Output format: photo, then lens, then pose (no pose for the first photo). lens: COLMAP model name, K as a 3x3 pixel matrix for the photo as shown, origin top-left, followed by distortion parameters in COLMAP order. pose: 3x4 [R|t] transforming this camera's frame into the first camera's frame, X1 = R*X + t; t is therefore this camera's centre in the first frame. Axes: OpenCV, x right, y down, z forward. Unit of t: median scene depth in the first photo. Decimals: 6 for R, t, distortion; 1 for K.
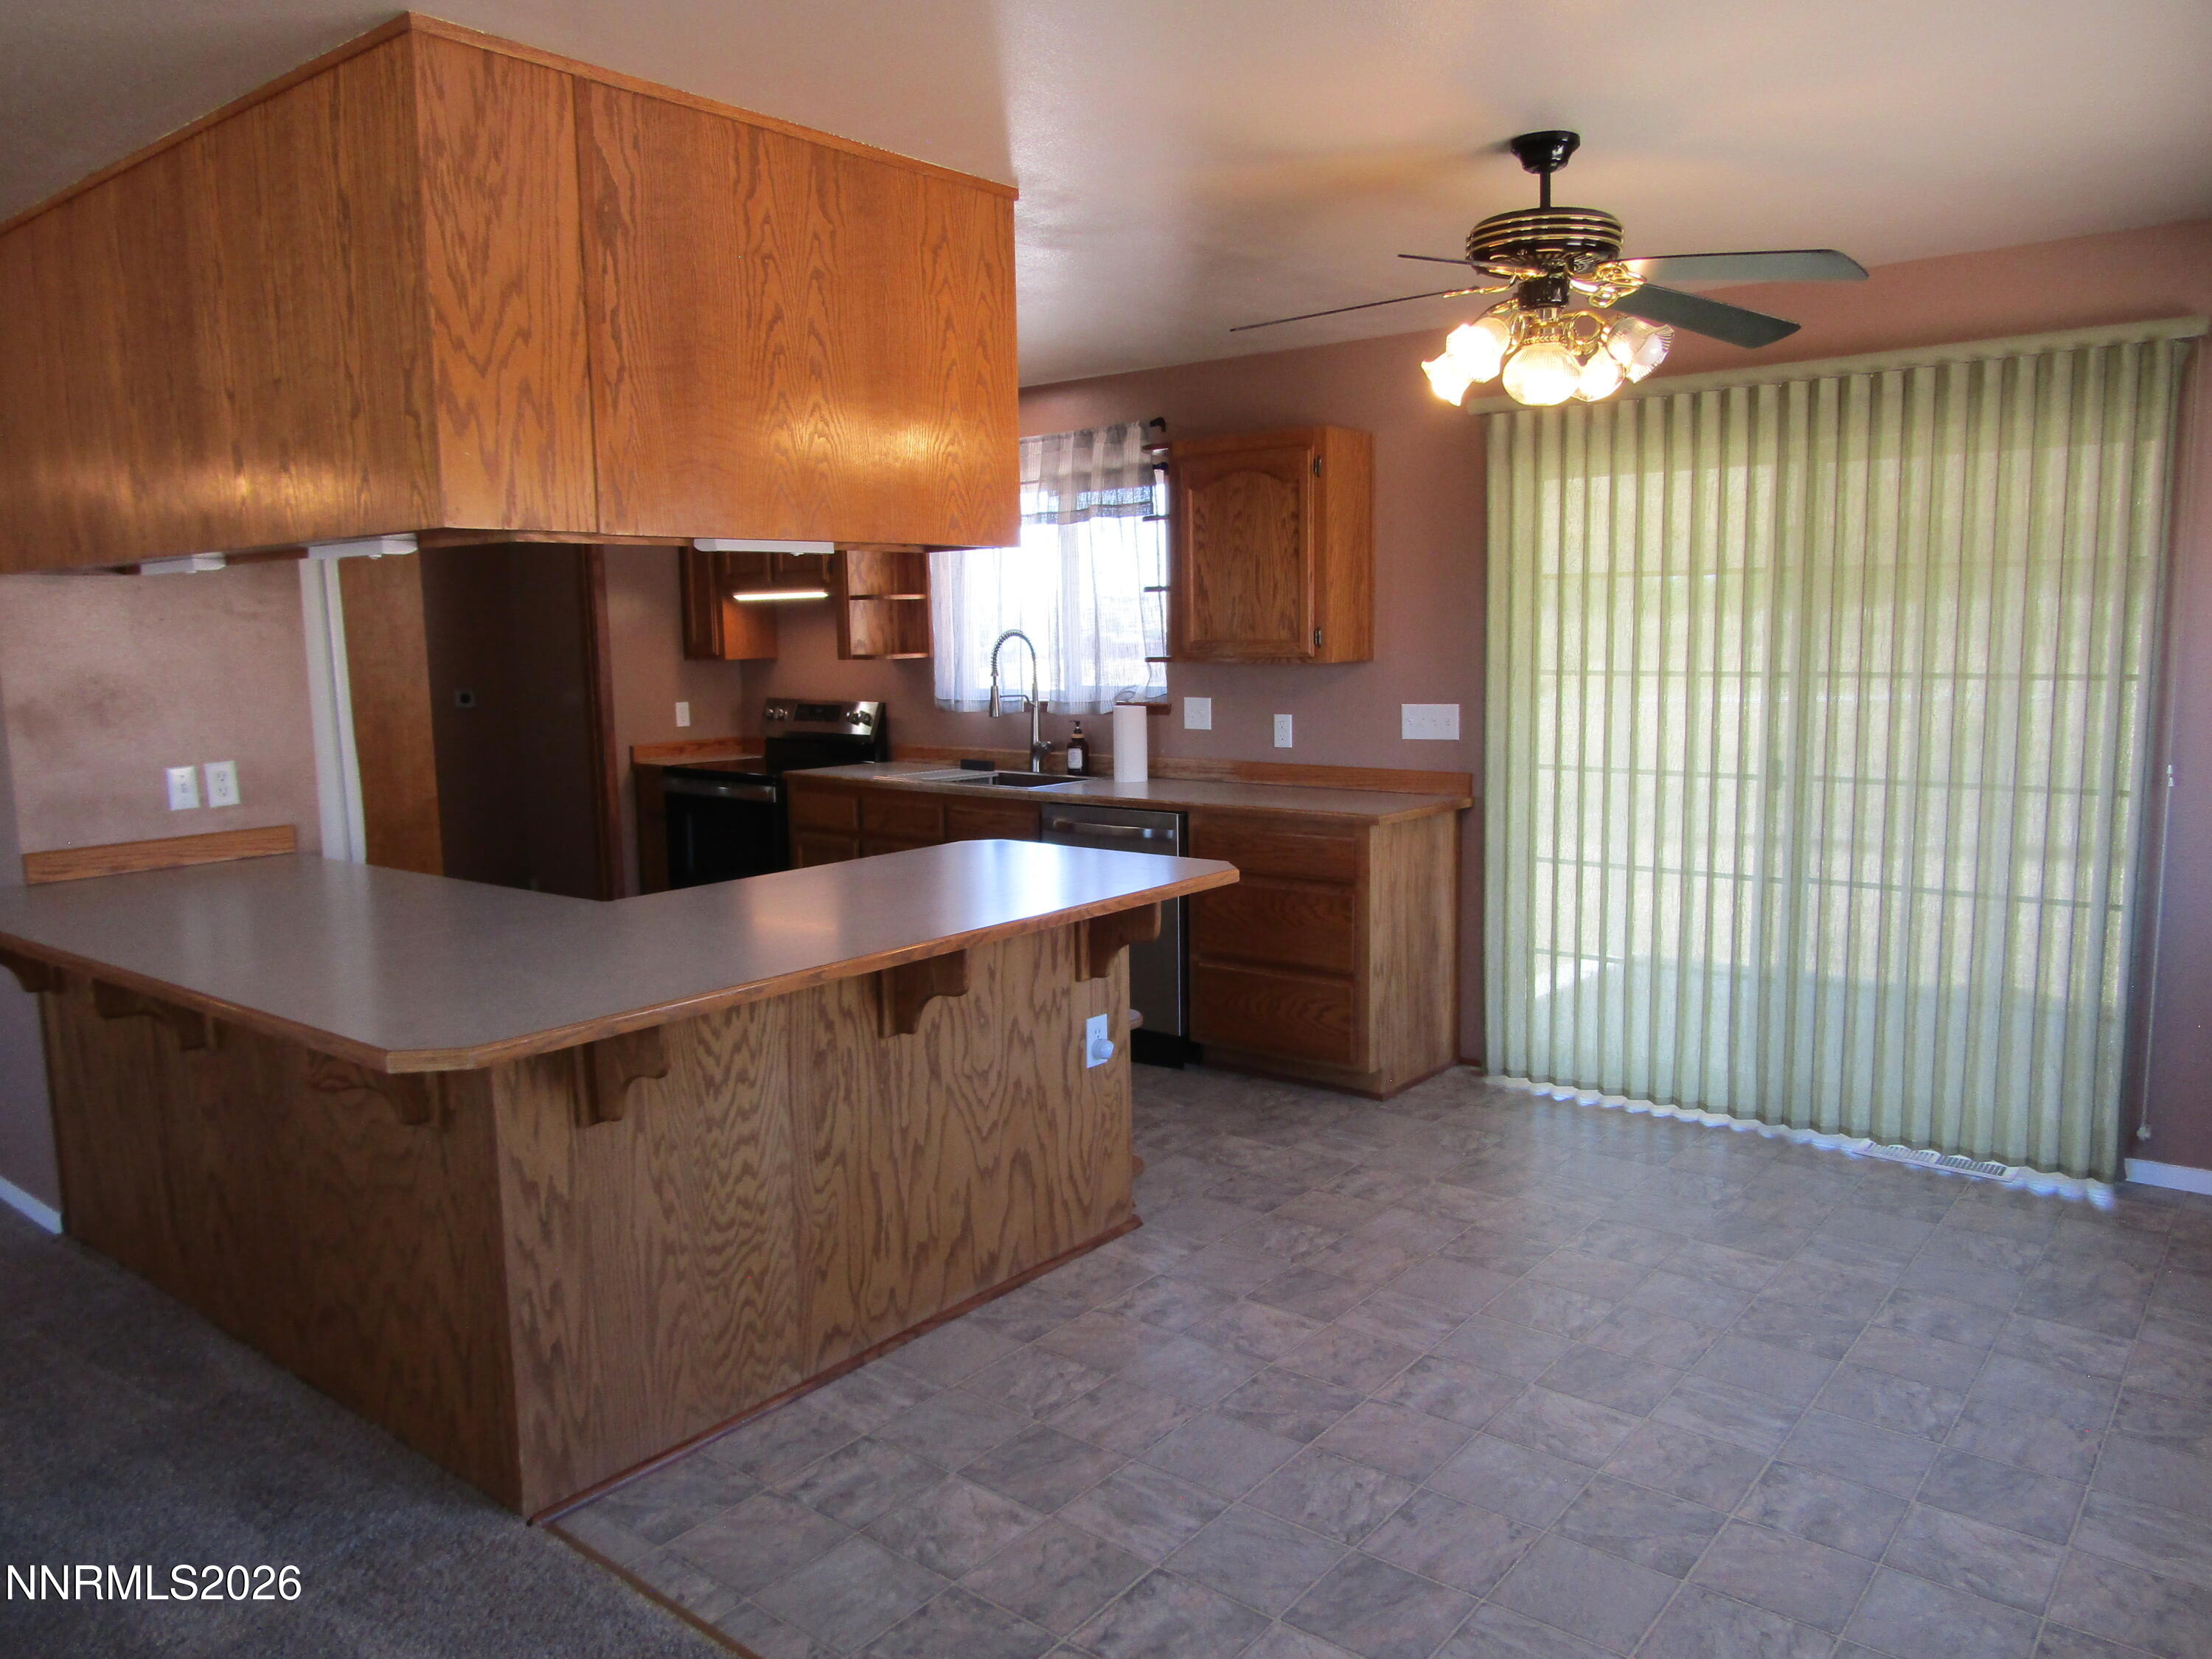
lens RADIAL K [[1570.1, 0, 1107.6], [0, 1570.1, 826.8], [0, 0, 1]] dist [-0.013404, 0.004328]
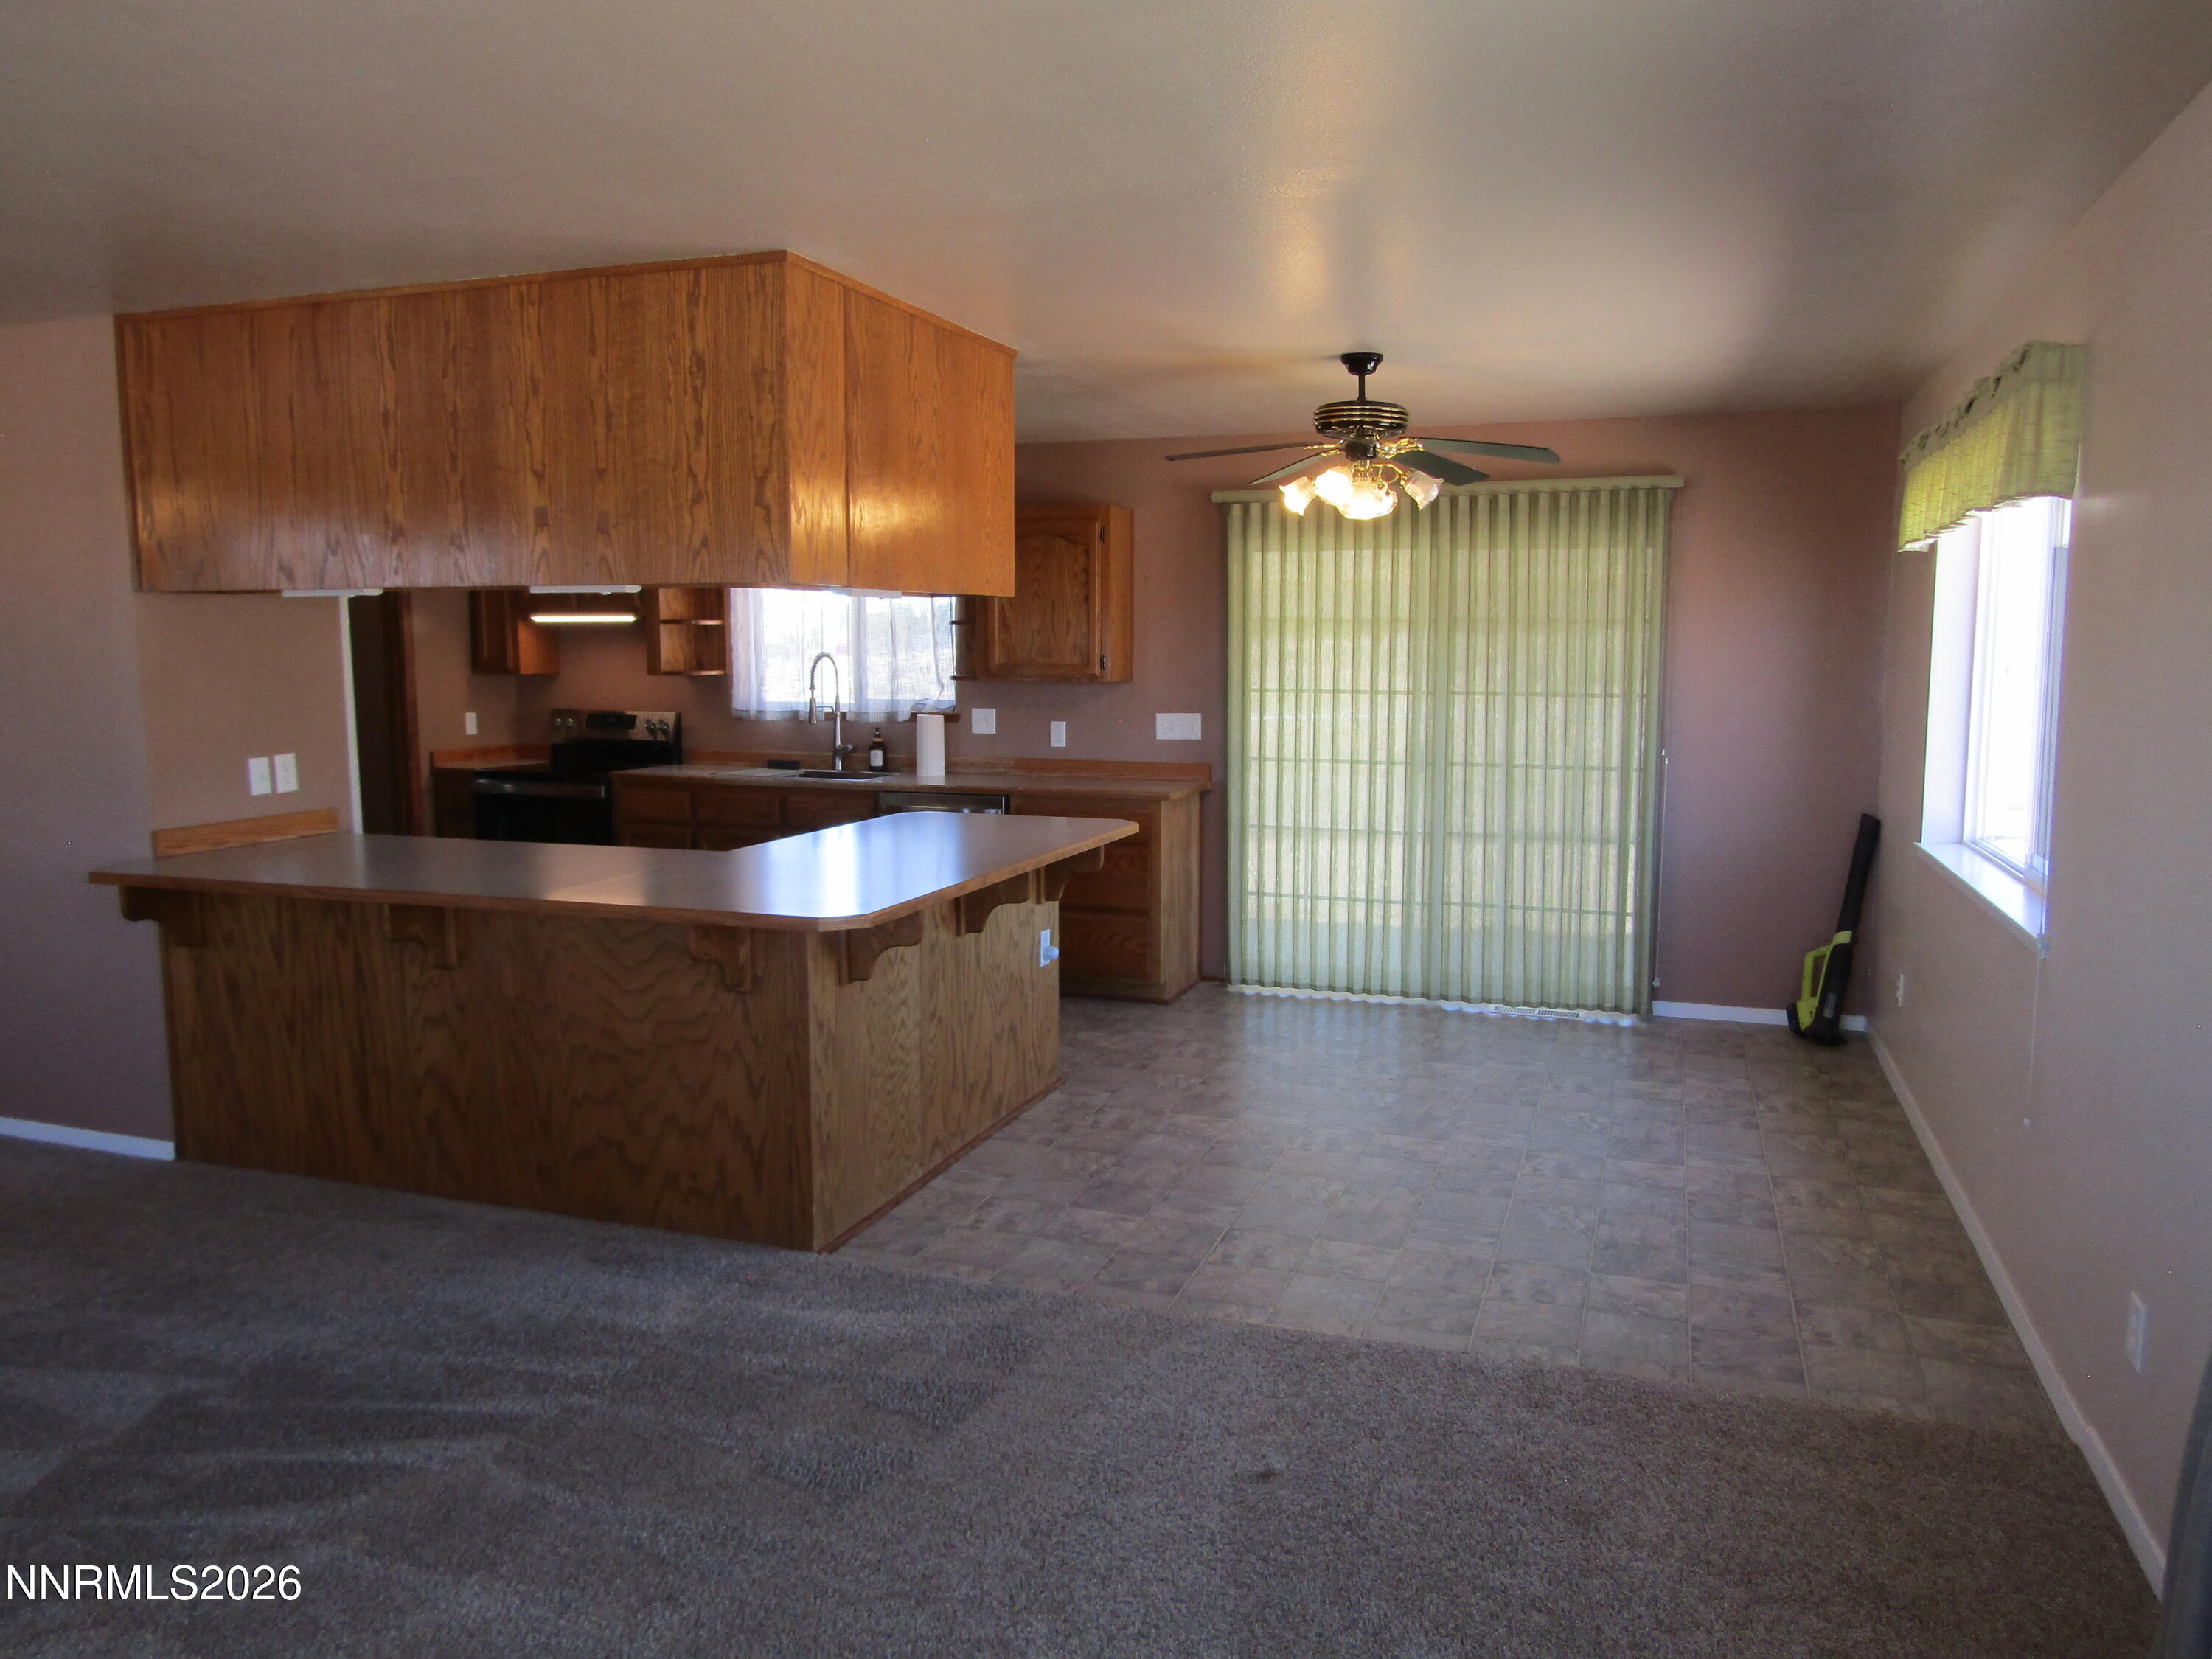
lens RADIAL K [[1570.1, 0, 1107.6], [0, 1570.1, 826.8], [0, 0, 1]] dist [-0.013404, 0.004328]
pose [[0.943666, -0.019520, 0.330322, -0.405911], [0.024560, 0.999637, -0.011091, 0.044270], [-0.329986, 0.018579, 0.943803, -0.336890]]
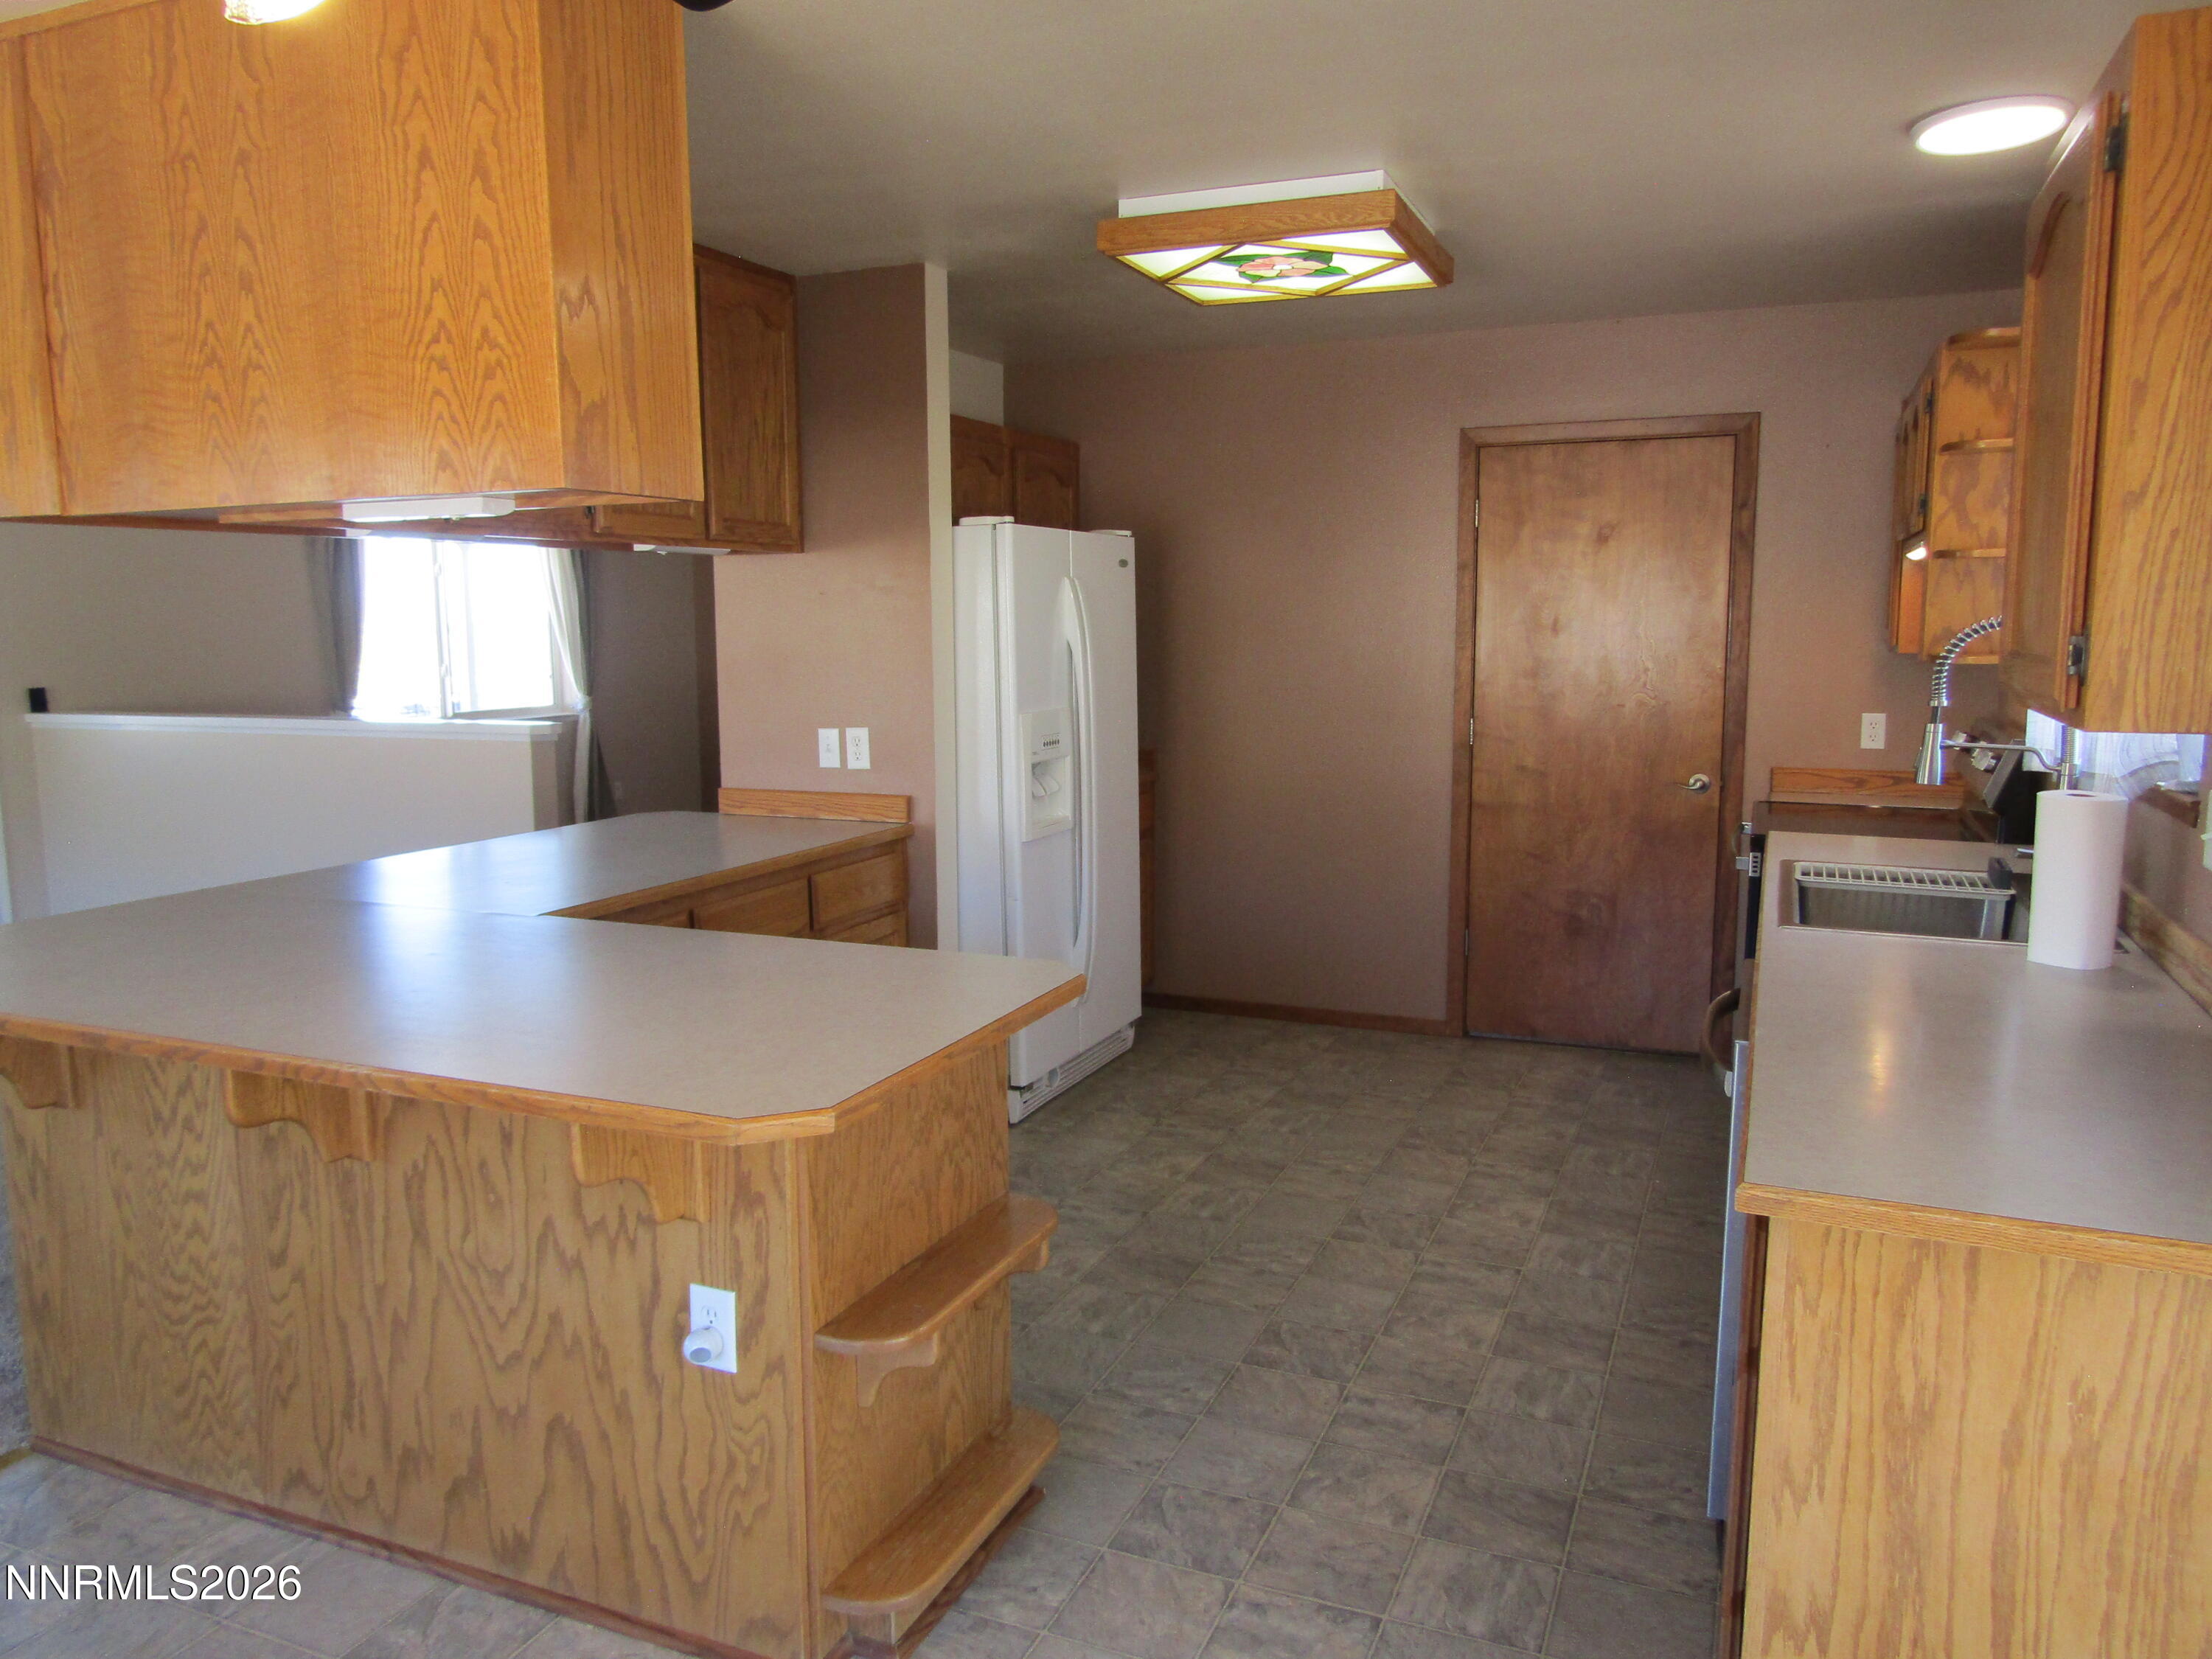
lens RADIAL K [[1575.0, 0, 1101.8], [0, 1575.0, 825.1], [0, 0, 1]] dist [-0.010089, 0.001961]
pose [[0.270535, 0.144337, -0.951829, 0.549185], [-0.122245, 0.985844, 0.114750, -0.129774], [0.954917, 0.085312, 0.284349, 0.934573]]
